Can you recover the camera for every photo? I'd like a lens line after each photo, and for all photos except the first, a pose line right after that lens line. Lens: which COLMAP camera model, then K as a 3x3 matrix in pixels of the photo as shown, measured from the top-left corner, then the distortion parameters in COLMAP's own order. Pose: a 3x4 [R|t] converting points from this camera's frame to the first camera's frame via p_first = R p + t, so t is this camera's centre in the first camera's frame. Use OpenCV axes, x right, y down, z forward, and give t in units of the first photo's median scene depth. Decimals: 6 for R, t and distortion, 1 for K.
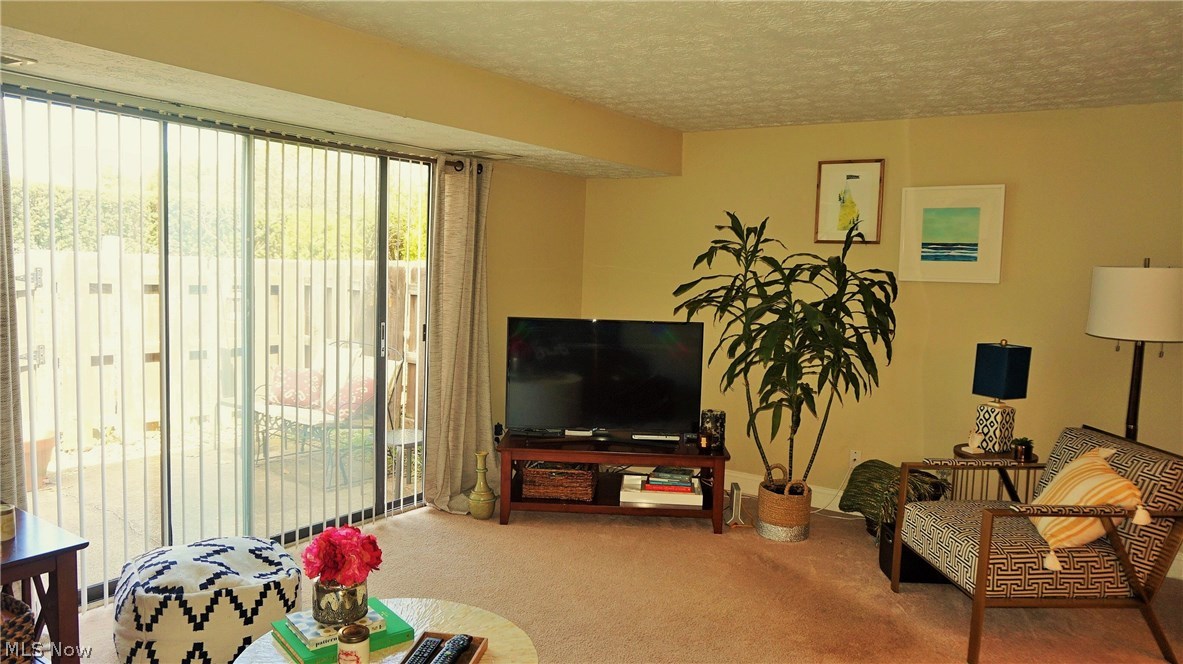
lens RADIAL K [[803.4, 0, 591.5], [0, 803.4, 332.0], [0, 0, 1]] dist [-0.047235, 0.032459]
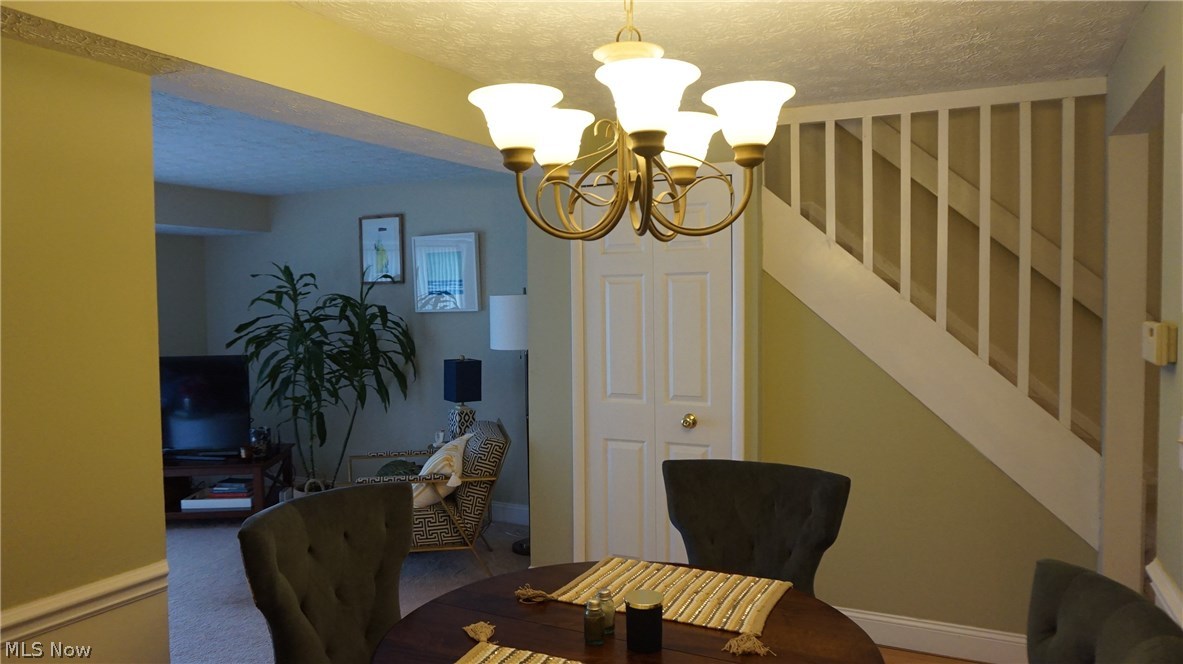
lens RADIAL K [[805.0, 0, 589.4], [0, 805.0, 334.6], [0, 0, 1]] dist [-0.042066, 0.037103]
pose [[0.990473, -0.051194, 0.127840, 0.507714], [0.056568, 0.997646, -0.038762, 0.034103], [-0.125554, 0.045624, 0.991037, -0.265957]]
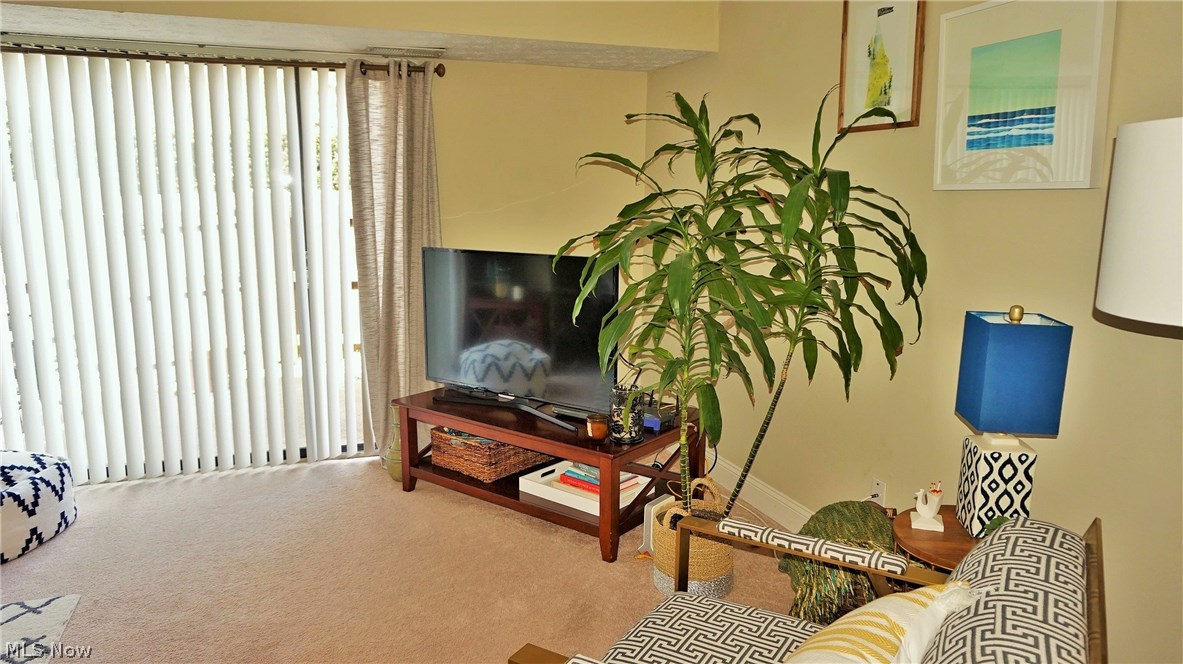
lens RADIAL K [[805.0, 0, 589.4], [0, 805.0, 334.6], [0, 0, 1]] dist [-0.042066, 0.037103]
pose [[0.819787, 0.072186, -0.568100, 0.529015], [-0.027236, 0.995816, 0.087232, -0.007350], [0.572020, -0.056039, 0.818323, 0.424890]]
